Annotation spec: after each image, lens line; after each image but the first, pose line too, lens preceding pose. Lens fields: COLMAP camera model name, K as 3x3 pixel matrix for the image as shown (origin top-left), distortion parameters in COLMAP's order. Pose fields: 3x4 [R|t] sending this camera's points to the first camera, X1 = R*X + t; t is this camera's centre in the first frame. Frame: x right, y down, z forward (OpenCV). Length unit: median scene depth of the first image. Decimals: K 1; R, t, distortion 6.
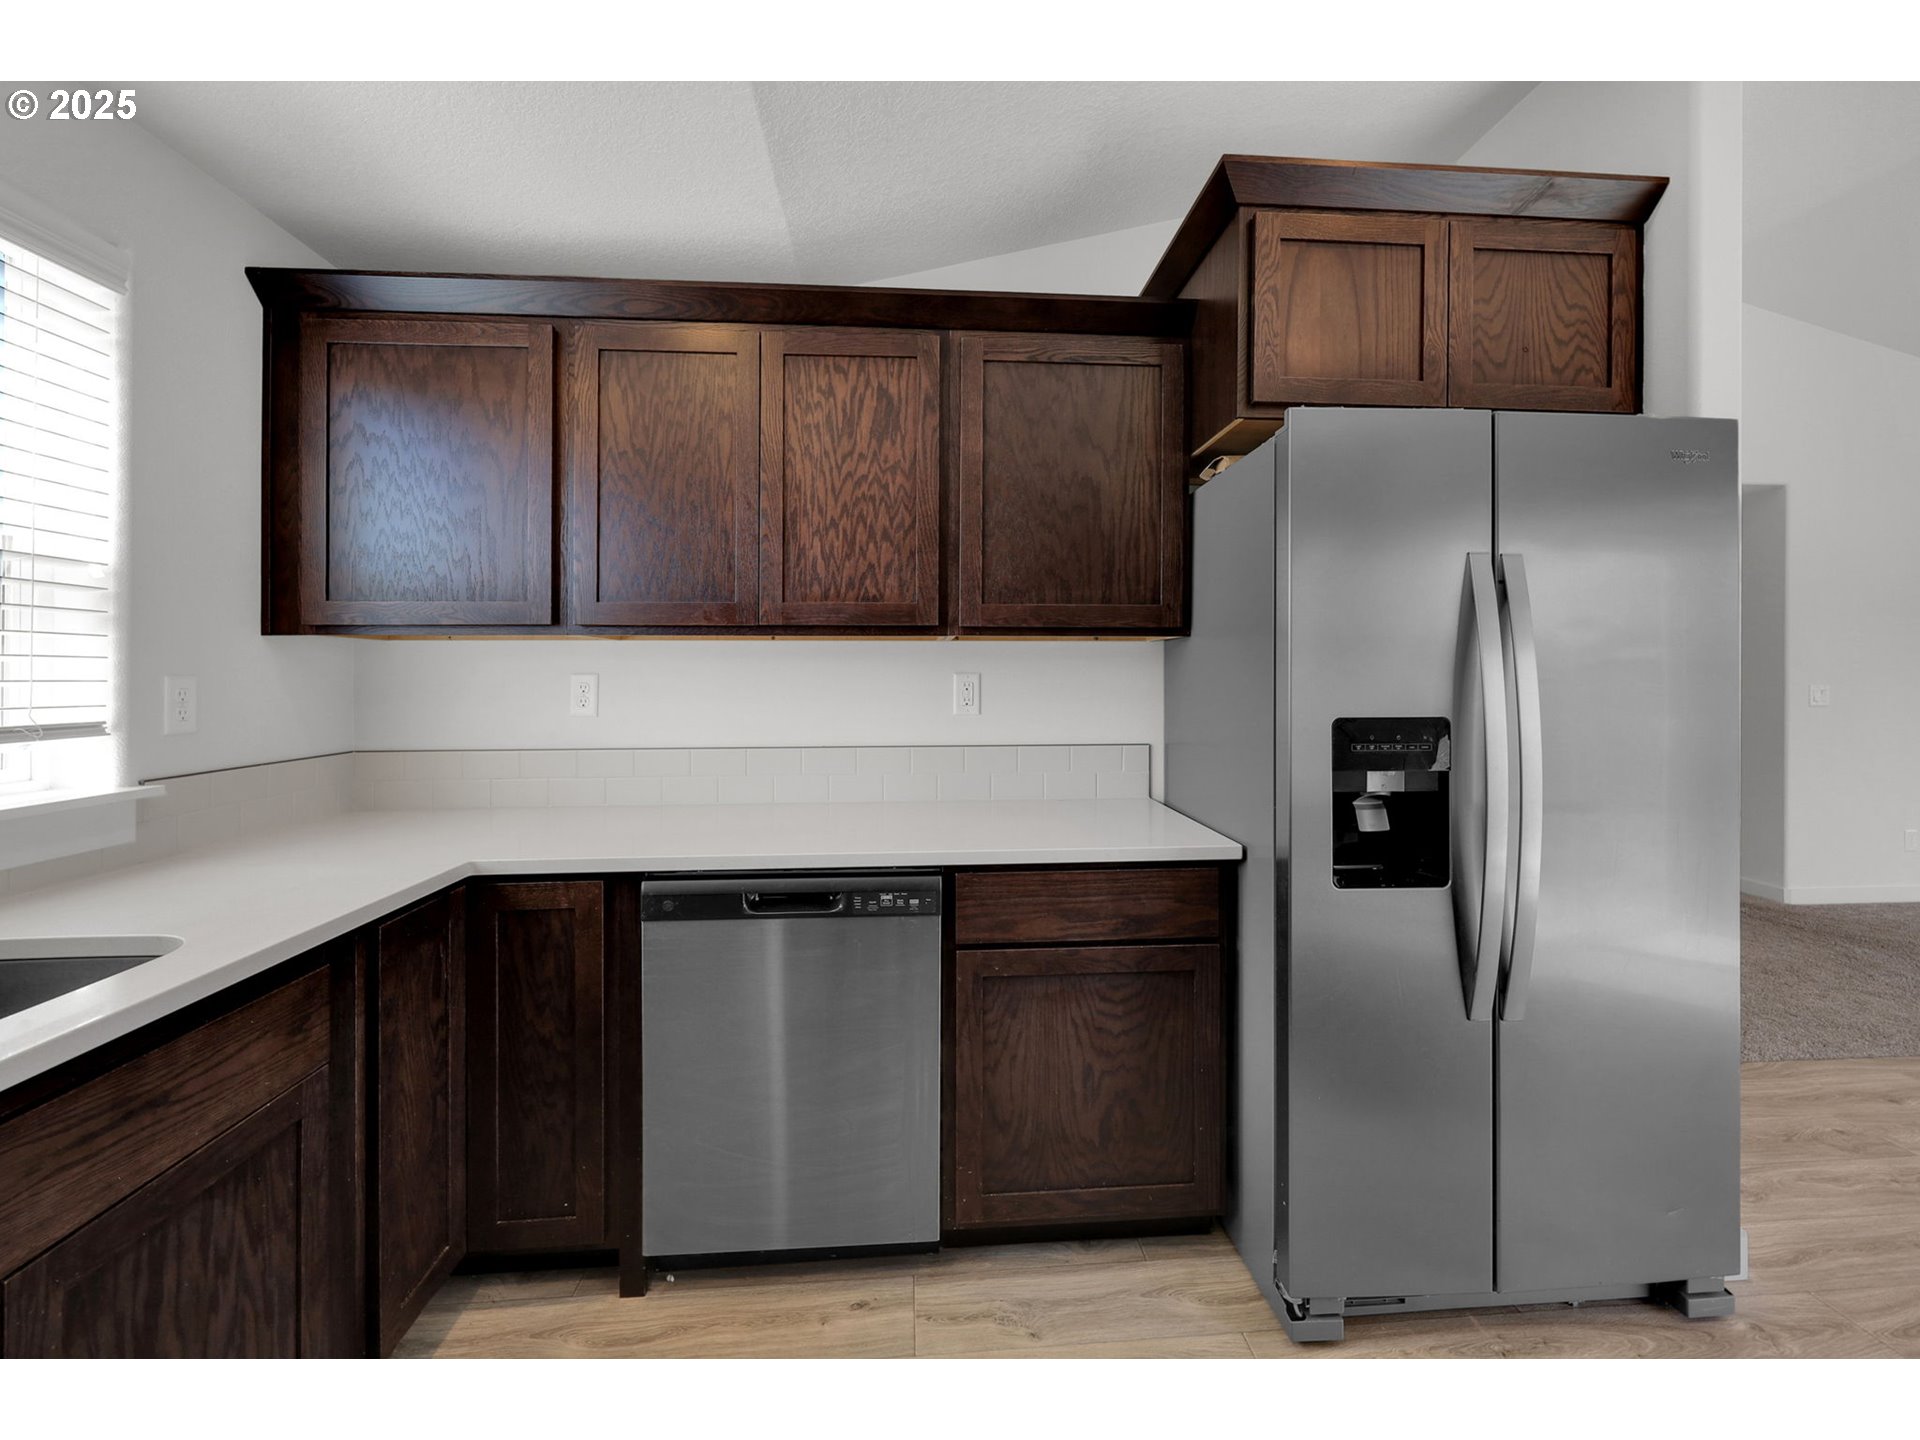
lens RADIAL K [[792.9, 0, 967.5], [0, 792.9, 675.9], [0, 0, 1]] dist [0.000364, 0.000077]
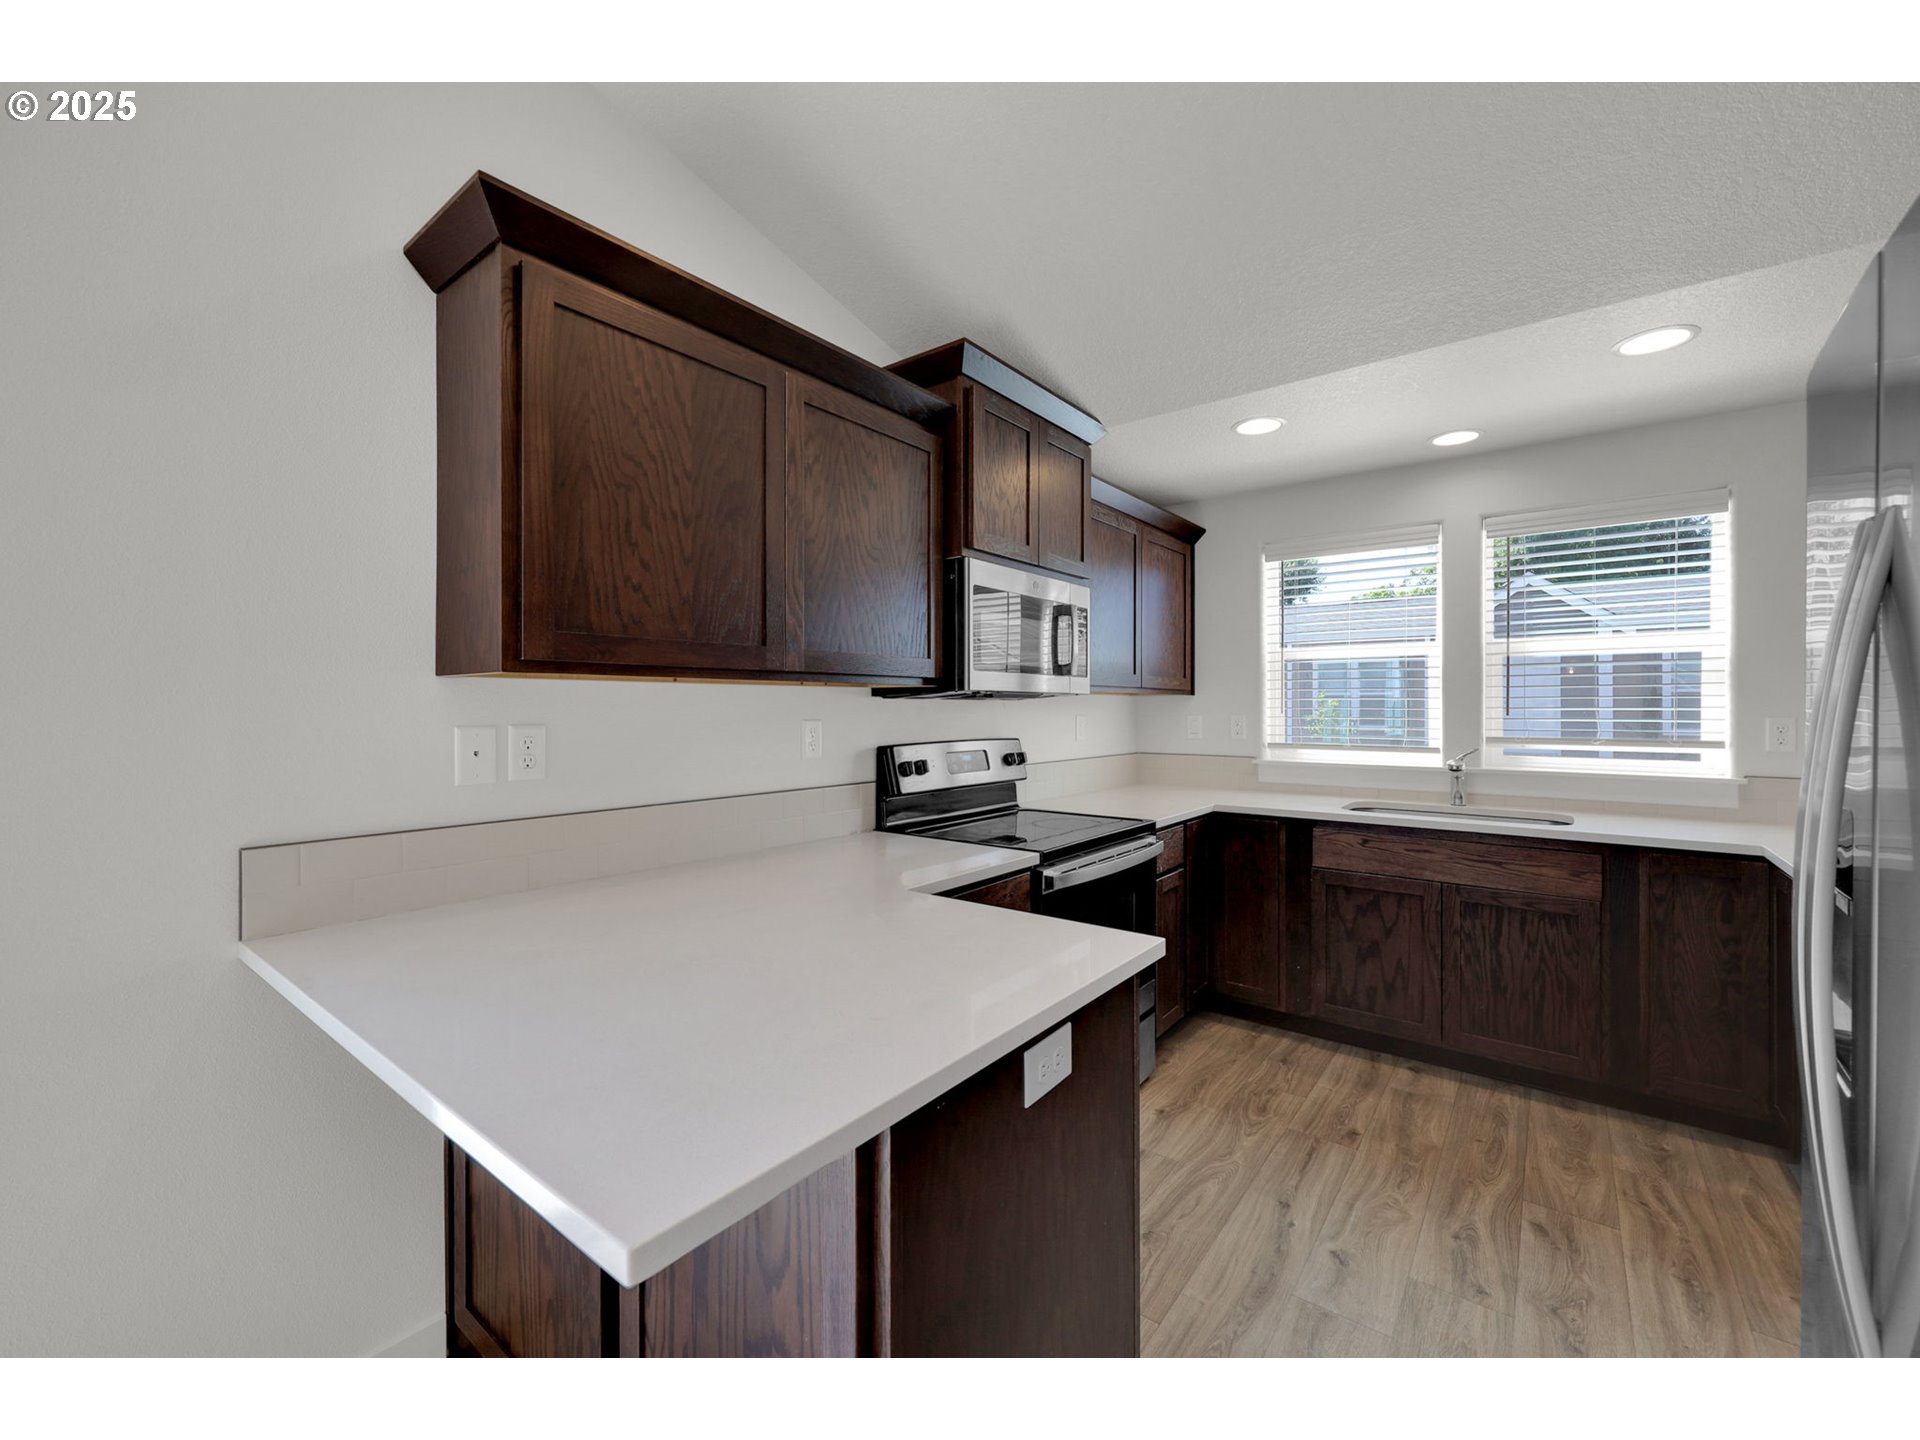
lens RADIAL K [[790.0, 0, 966.2], [0, 790.0, 707.2], [0, 0, 1]] dist [0.000364, -0.000208]
pose [[-0.667221, 0.002040, -0.744857, 1.365255], [-0.000571, 0.999995, 0.003251, -0.025340], [0.744859, 0.002595, -0.667216, 0.829174]]
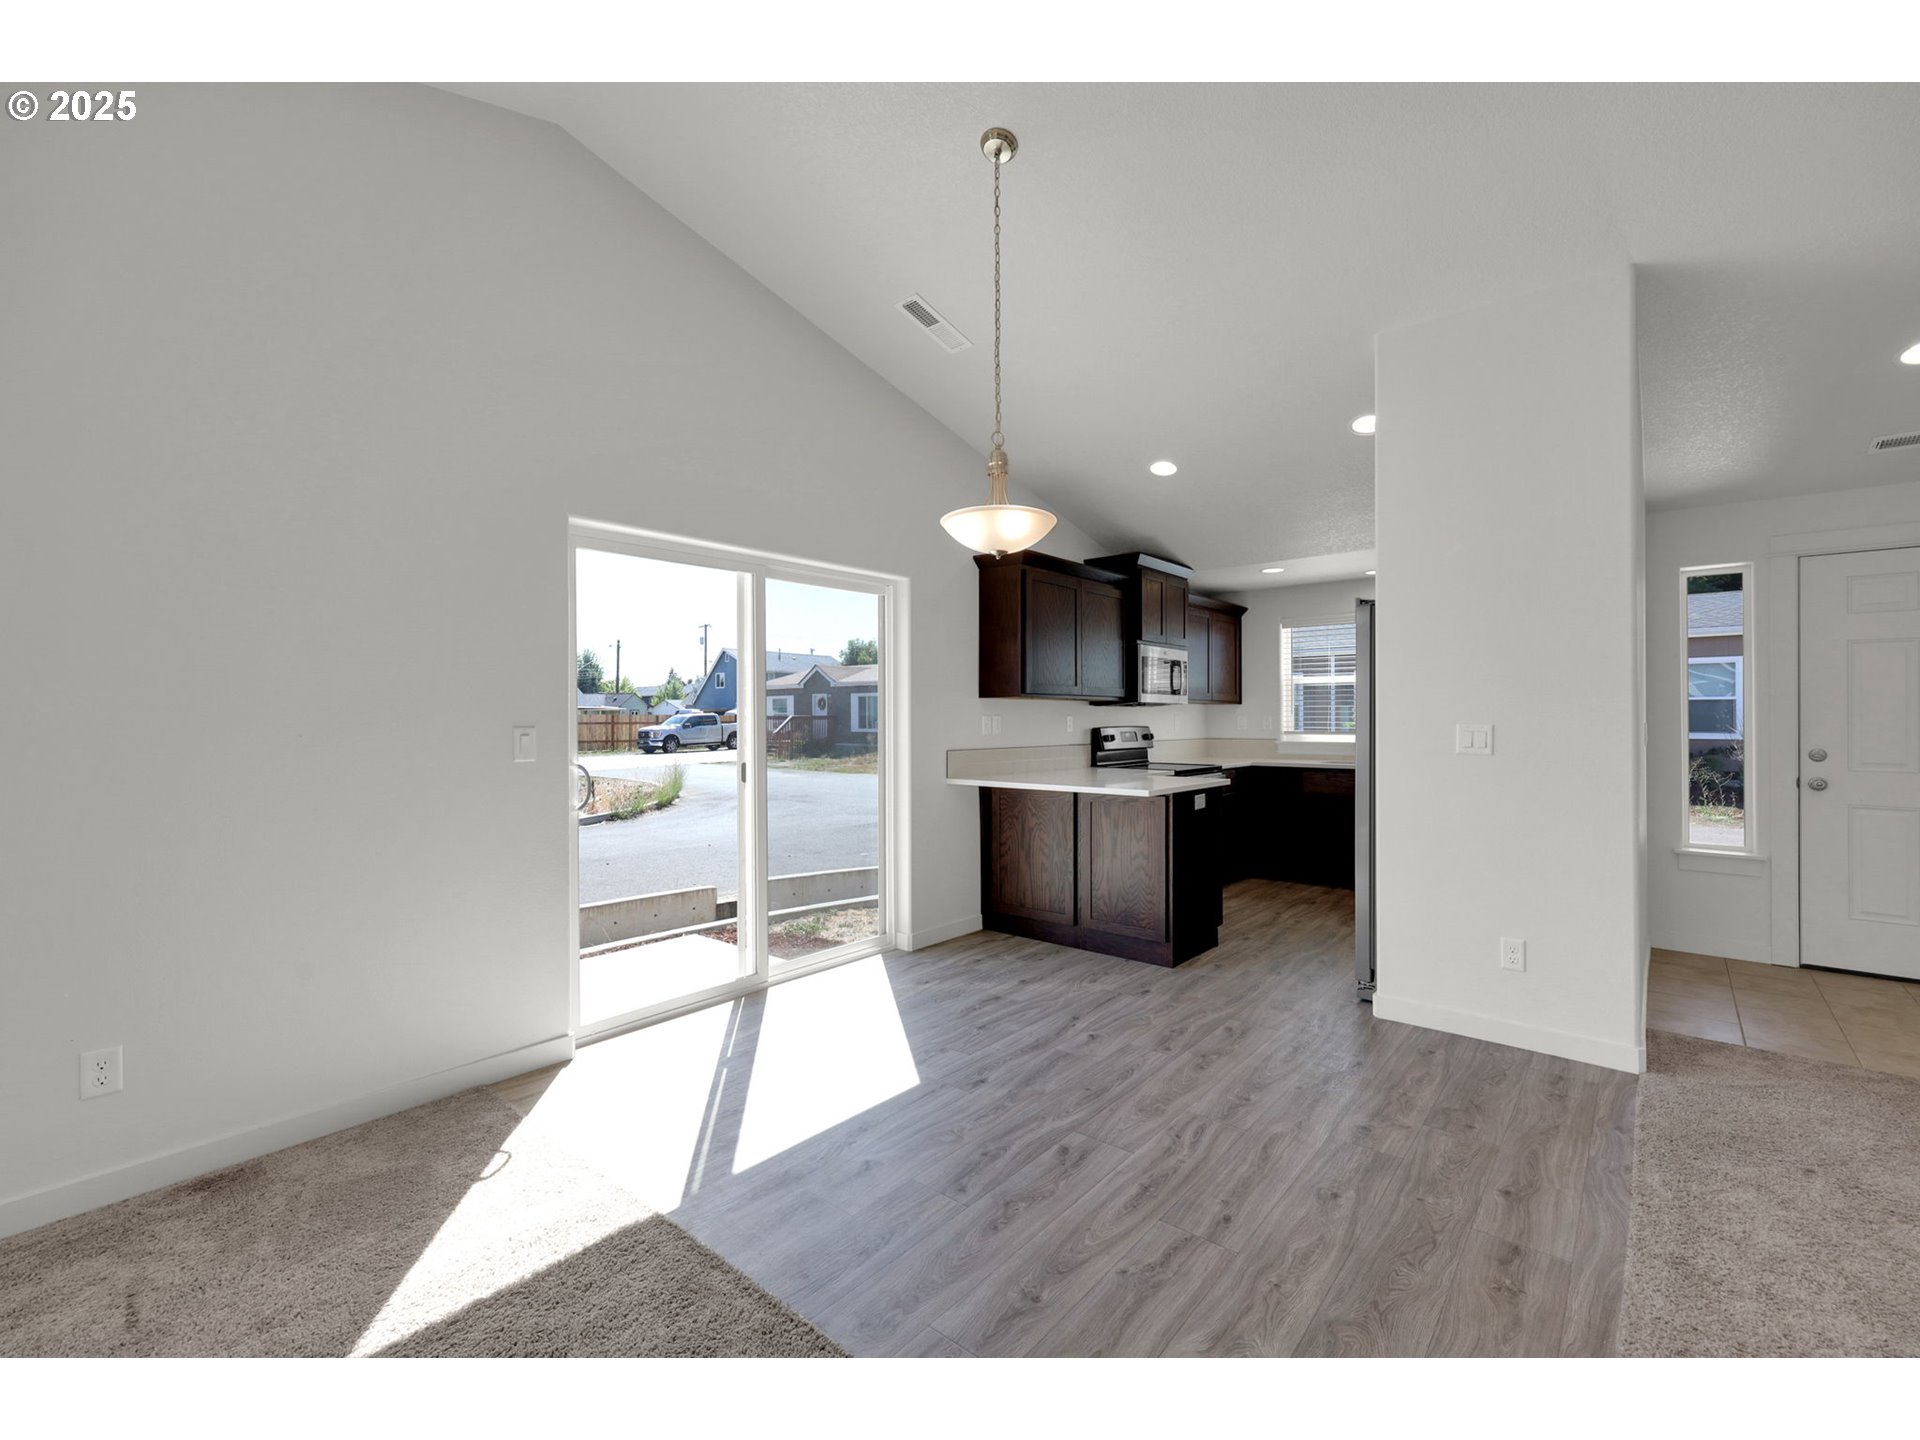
lens RADIAL K [[829.9, 0, 953.6], [0, 829.9, 713.0], [0, 0, 1]] dist [0.011565, 0.000551]
pose [[-0.707194, -0.000246, -0.707019, 3.231747], [0.000602, 0.999999, -0.000949, -0.005663], [0.707019, -0.001097, -0.707193, 1.744372]]
